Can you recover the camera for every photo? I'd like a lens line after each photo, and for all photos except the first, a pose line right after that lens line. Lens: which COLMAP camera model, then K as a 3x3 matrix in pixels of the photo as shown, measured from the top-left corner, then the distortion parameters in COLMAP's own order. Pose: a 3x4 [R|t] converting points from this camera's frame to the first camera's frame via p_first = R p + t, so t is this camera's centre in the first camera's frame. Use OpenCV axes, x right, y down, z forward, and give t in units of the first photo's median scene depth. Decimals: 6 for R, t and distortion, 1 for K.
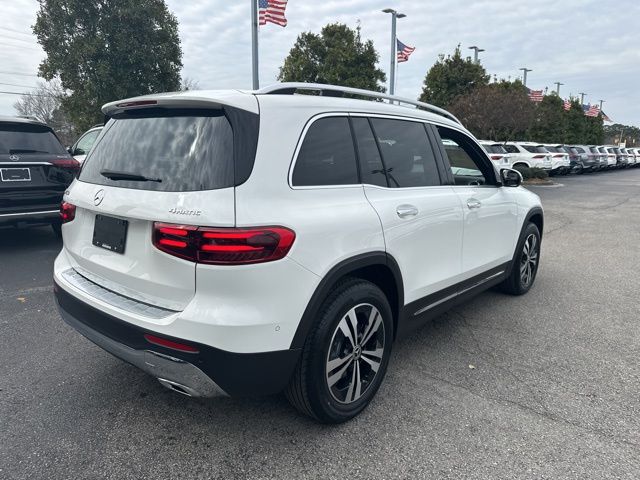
lens RADIAL K [[487.7, 0, 320.4], [0, 487.7, 246.2], [0, 0, 1]] dist [0.048034, -0.009496]
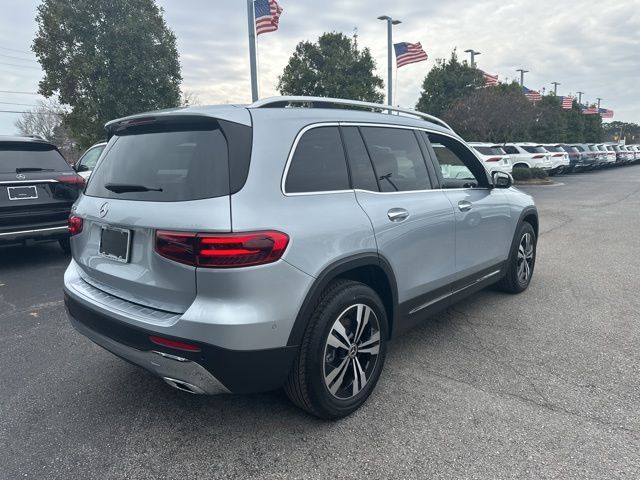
lens RADIAL K [[487.7, 0, 321.8], [0, 487.7, 254.7], [0, 0, 1]] dist [0.048034, -0.009496]
pose [[0.999390, -0.034369, -0.006122, 0.001205], [0.034377, 0.999408, 0.001101, 0.003662], [0.006080, -0.001311, 0.999981, -0.020519]]
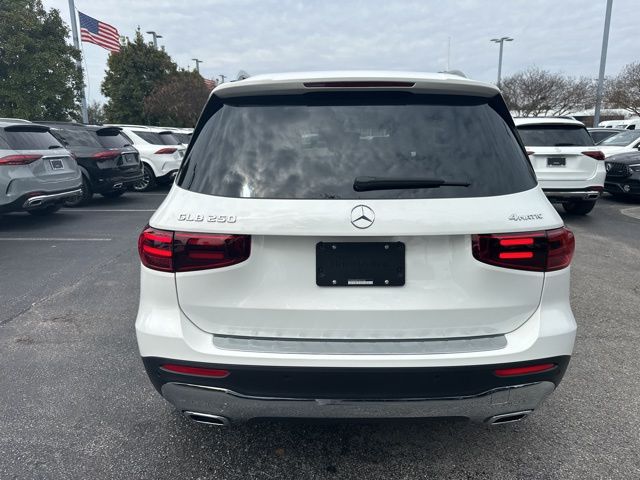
lens RADIAL K [[487.7, 0, 315.6], [0, 487.7, 242.1], [0, 0, 1]] dist [0.048034, -0.009496]
pose [[0.753206, -0.158585, 0.638382, -0.337762], [0.148635, 0.986434, 0.069677, -0.042939], [-0.640772, 0.042405, 0.766559, 0.172762]]
